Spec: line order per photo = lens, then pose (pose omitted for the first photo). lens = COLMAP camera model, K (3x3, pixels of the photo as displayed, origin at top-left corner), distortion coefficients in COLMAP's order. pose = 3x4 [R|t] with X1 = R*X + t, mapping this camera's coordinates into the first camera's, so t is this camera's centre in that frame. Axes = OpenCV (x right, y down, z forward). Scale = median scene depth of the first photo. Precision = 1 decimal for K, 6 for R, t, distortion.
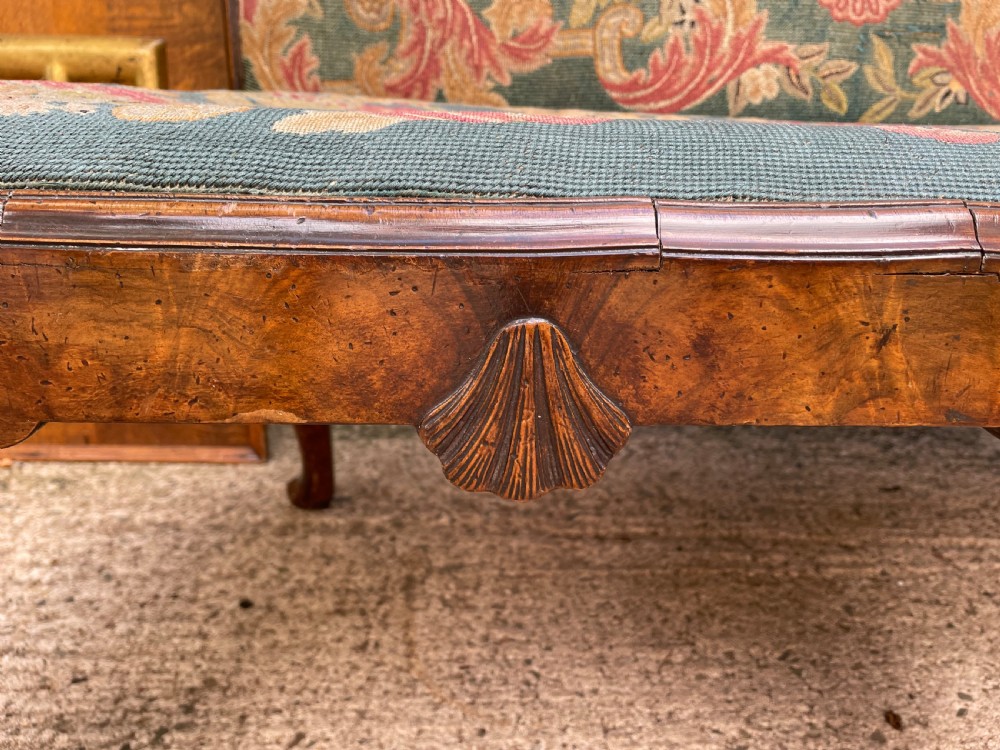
lens RADIAL K [[761.9, 0, 504.6], [0, 761.9, 370.2], [0, 0, 1]] dist [0.078001, -0.109663]
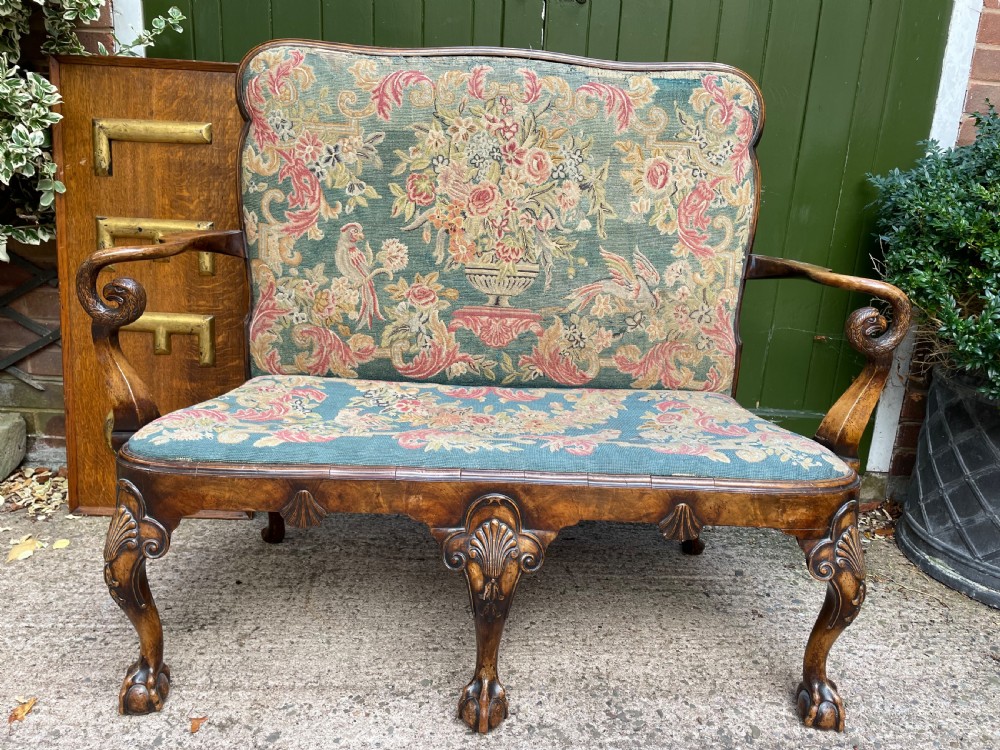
lens RADIAL K [[761.9, 0, 509.1], [0, 761.9, 364.9], [0, 0, 1]] dist [0.078001, -0.109663]
pose [[0.999721, 0.023258, 0.004208, 0.487838], [-0.022822, 0.996195, -0.084108, -0.181034], [-0.006148, 0.083989, 0.996448, -1.477521]]
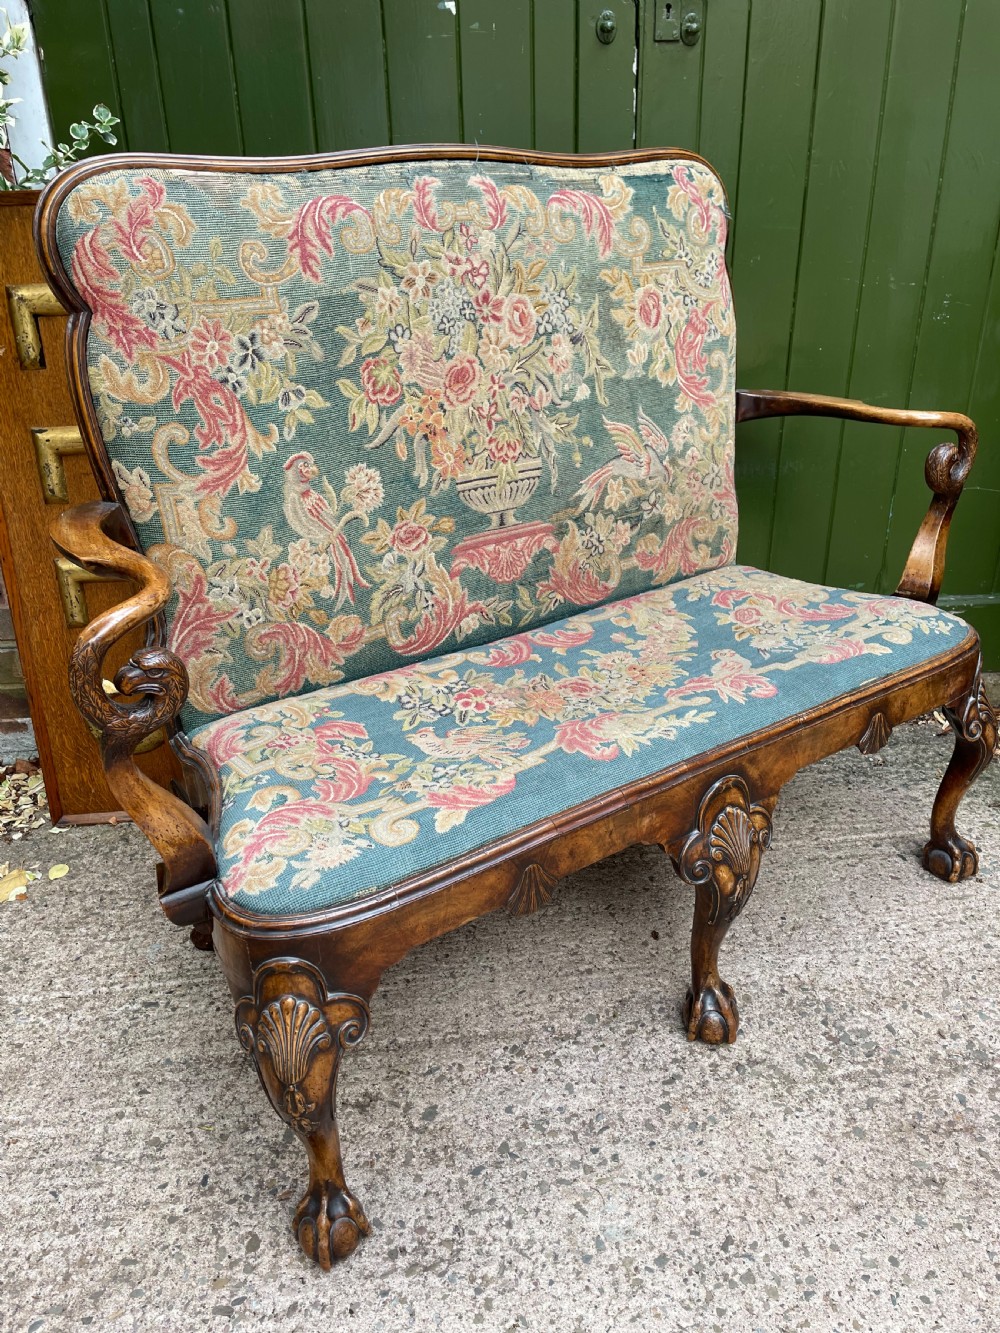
lens RADIAL K [[1015.7, 0, 509.9], [0, 1015.7, 658.0], [0, 0, 1]] dist [0.078001, -0.109663]
pose [[0.839788, -0.271525, 0.470139, -0.732640], [0.228819, 0.962300, 0.147040, -0.627417], [-0.492339, -0.015906, 0.870258, -1.117219]]
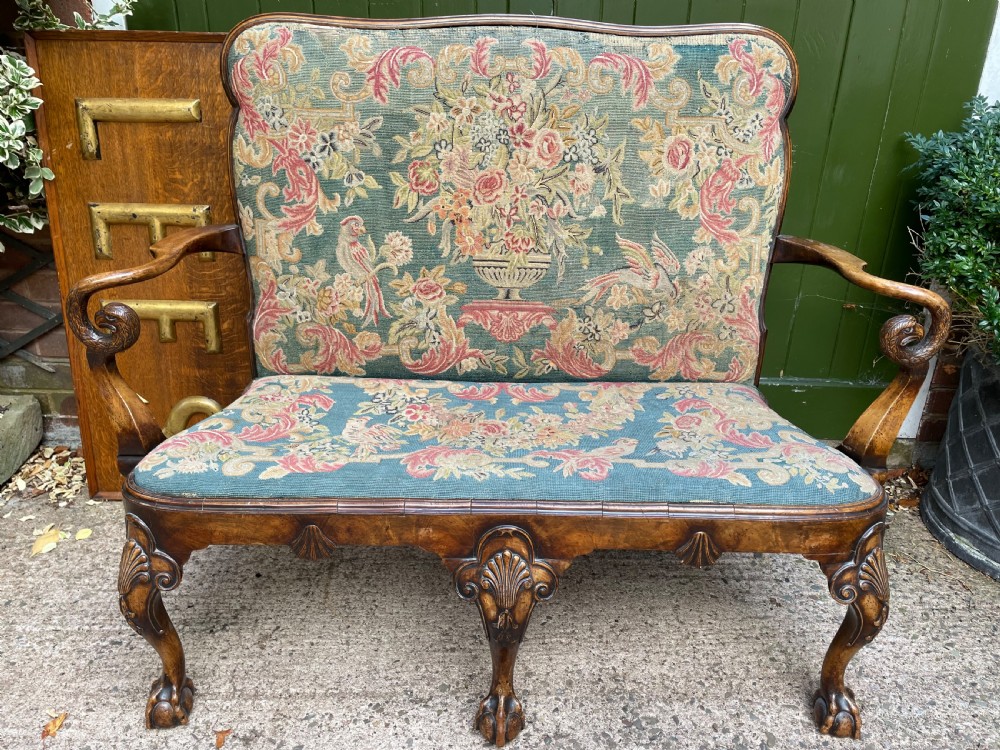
lens RADIAL K [[761.9, 0, 505.6], [0, 761.9, 366.3], [0, 0, 1]] dist [0.078001, -0.109663]
pose [[0.999669, 0.006208, -0.024958, 0.508598], [-0.005030, 0.998884, 0.046965, -0.482010], [0.025221, -0.046824, 0.998585, -1.391947]]
